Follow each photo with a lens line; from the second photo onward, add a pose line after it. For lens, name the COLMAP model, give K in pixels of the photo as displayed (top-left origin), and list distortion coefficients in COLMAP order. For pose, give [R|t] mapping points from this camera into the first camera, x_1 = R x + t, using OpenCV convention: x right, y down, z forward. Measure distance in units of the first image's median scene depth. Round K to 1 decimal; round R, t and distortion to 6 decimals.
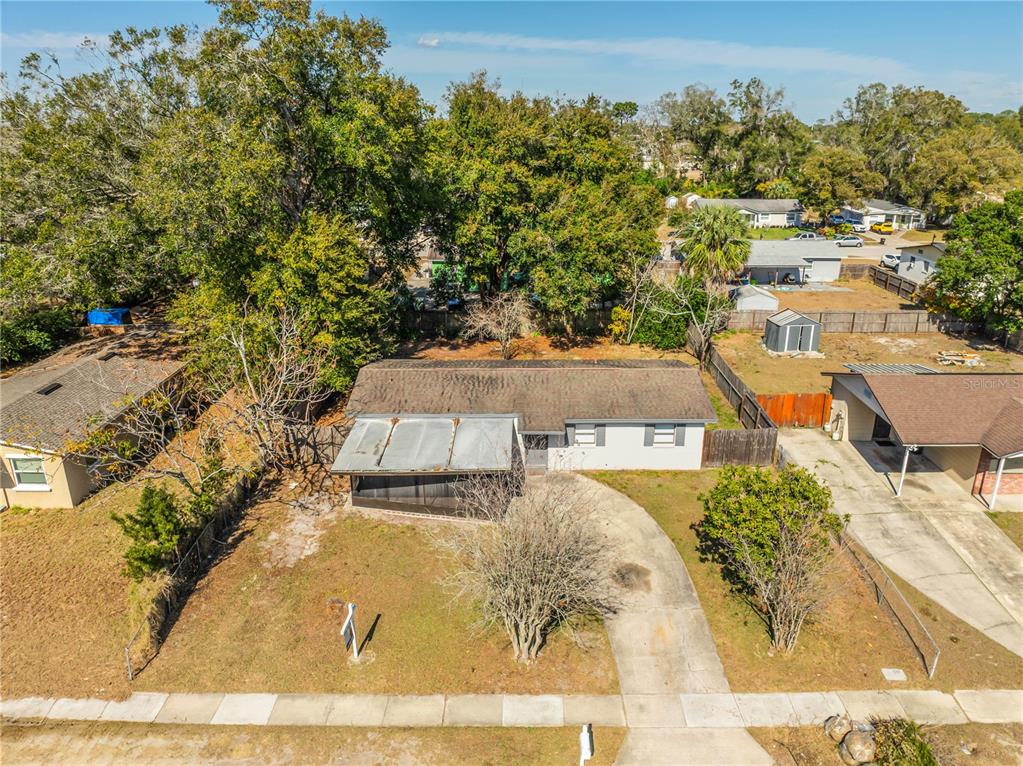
lens RADIAL K [[729.5, 0, 511.5], [0, 729.5, 383.0], [0, 0, 1]] dist [-0.036553, 0.002365]
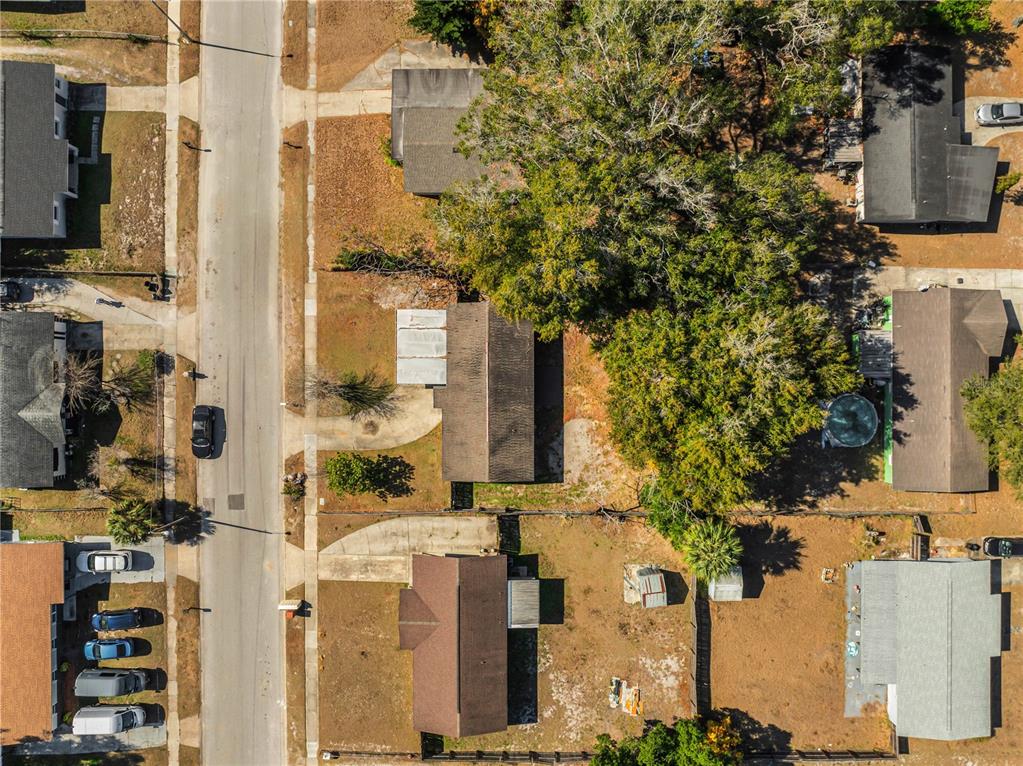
lens RADIAL K [[729.5, 0, 511.5], [0, 729.5, 383.0], [0, 0, 1]] dist [-0.036553, 0.002365]
pose [[0.010365, 0.999946, 0.000406, -0.000149], [-0.312508, 0.002853, 0.949911, -1.994922], [0.949858, -0.009973, 0.312521, 0.521300]]
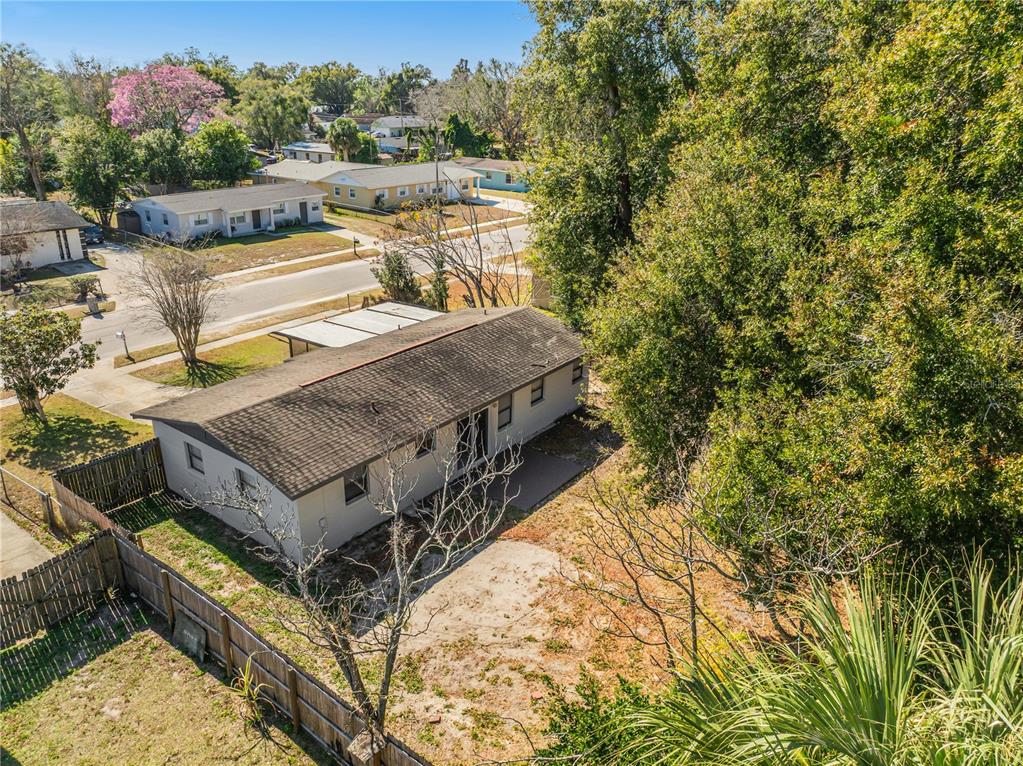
lens RADIAL K [[729.5, 0, 511.5], [0, 729.5, 383.0], [0, 0, 1]] dist [-0.036553, 0.002365]
pose [[-0.591866, 0.293882, -0.750552, 0.591220], [-0.283504, 0.795764, 0.535149, -0.479425], [0.754533, 0.529521, -0.387669, 1.543421]]
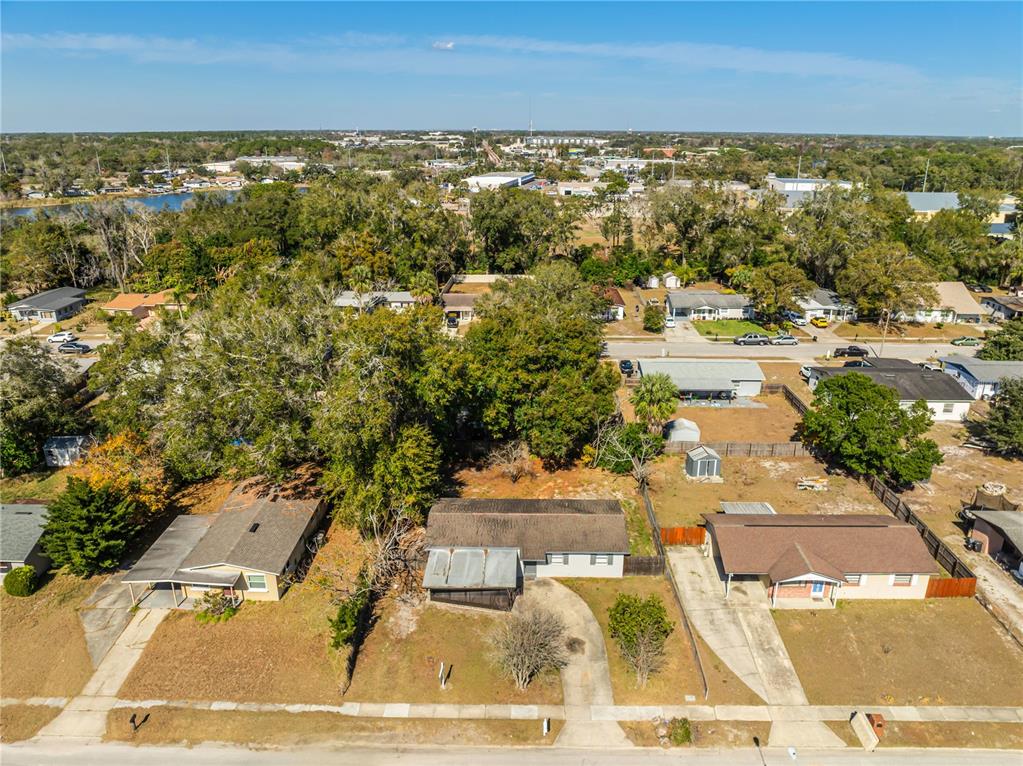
lens RADIAL K [[729.5, 0, 511.5], [0, 729.5, 383.0], [0, 0, 1]] dist [-0.036553, 0.002365]
pose [[0.999935, 0.008399, -0.007761, -0.001409], [-0.008369, 0.999958, 0.003838, -0.369019], [0.007793, -0.003773, 0.999963, -0.795104]]
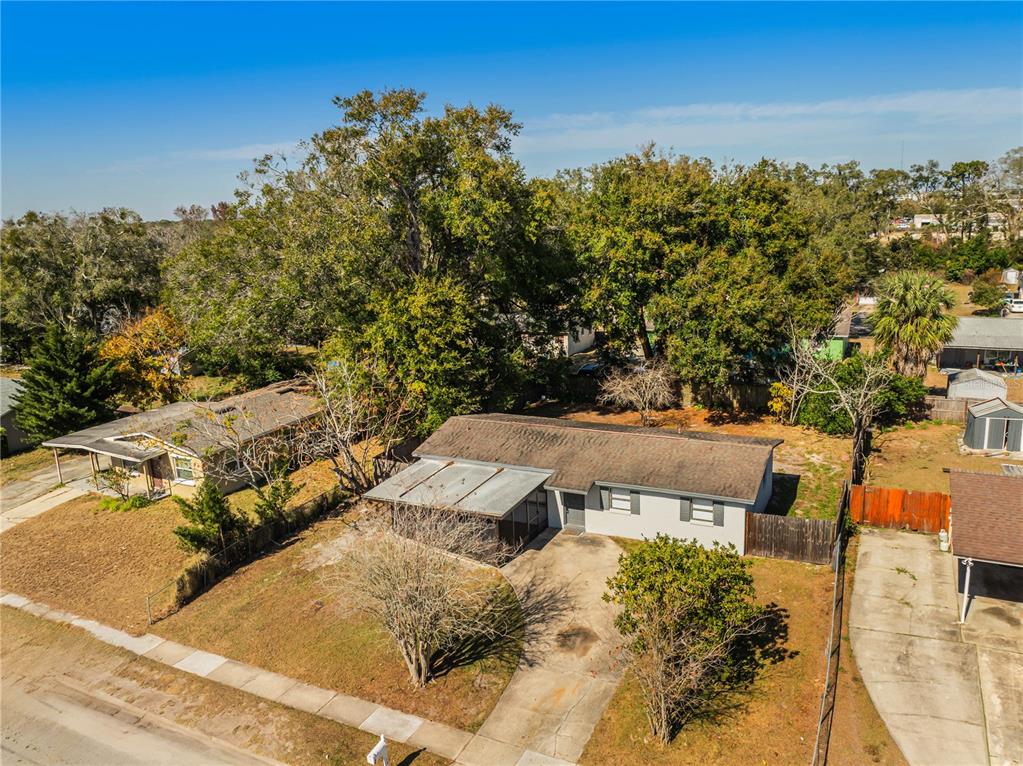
lens RADIAL K [[767.2, 0, 511.5], [0, 767.2, 383.0], [0, 0, 1]] dist [-0.036891, 0.004636]
pose [[0.896078, 0.063002, -0.439403, 0.413246], [-0.109058, 0.990783, -0.080344, 0.014146], [0.430291, 0.119915, 0.894690, 0.003795]]
